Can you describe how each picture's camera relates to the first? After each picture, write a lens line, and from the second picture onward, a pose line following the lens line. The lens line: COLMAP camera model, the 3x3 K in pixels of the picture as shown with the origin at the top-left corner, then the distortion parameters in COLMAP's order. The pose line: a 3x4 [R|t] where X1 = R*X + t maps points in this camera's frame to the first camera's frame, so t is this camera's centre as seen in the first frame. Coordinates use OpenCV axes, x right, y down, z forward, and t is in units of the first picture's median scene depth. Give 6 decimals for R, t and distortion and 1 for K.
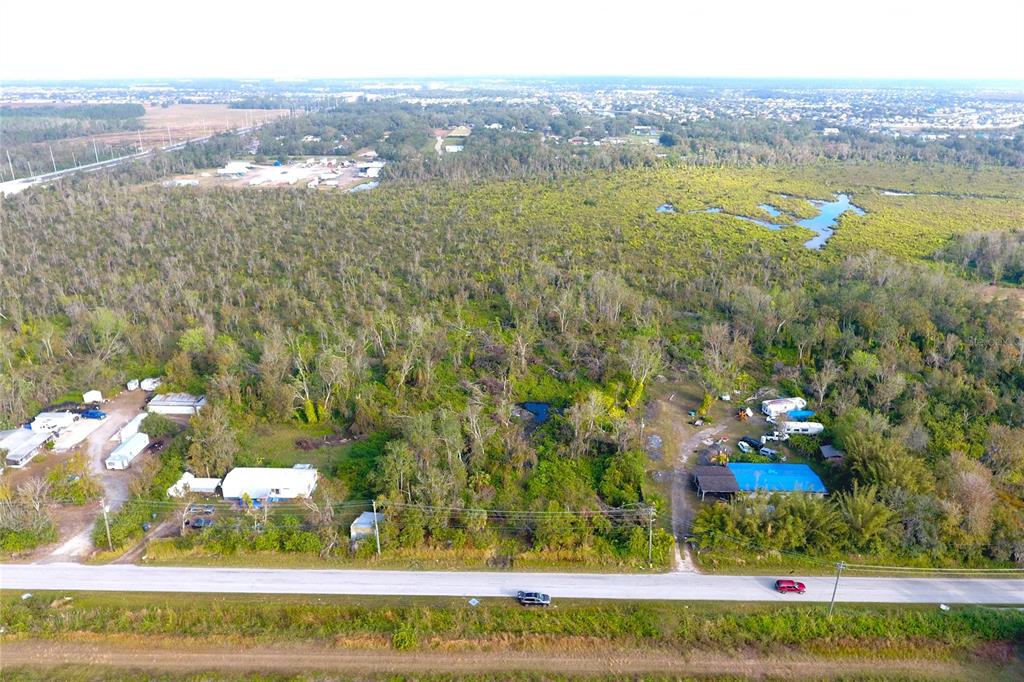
lens RADIAL K [[722.0, 0, 512.0], [0, 722.0, 341.0], [0, 0, 1]] dist [-0.004085, -0.000837]
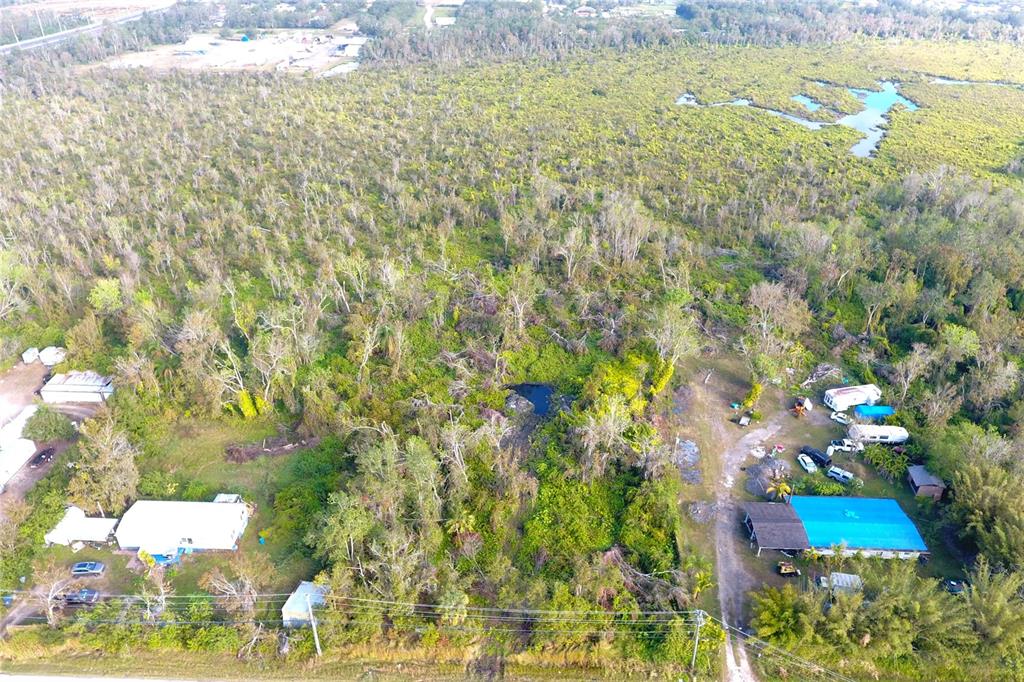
lens RADIAL K [[722.0, 0, 512.0], [0, 722.0, 341.0], [0, 0, 1]] dist [-0.004085, -0.000837]
pose [[0.999990, 0.003718, 0.002550, 0.003160], [-0.004087, 0.986376, 0.164455, -0.065875], [-0.001904, -0.164464, 0.986381, 0.161988]]
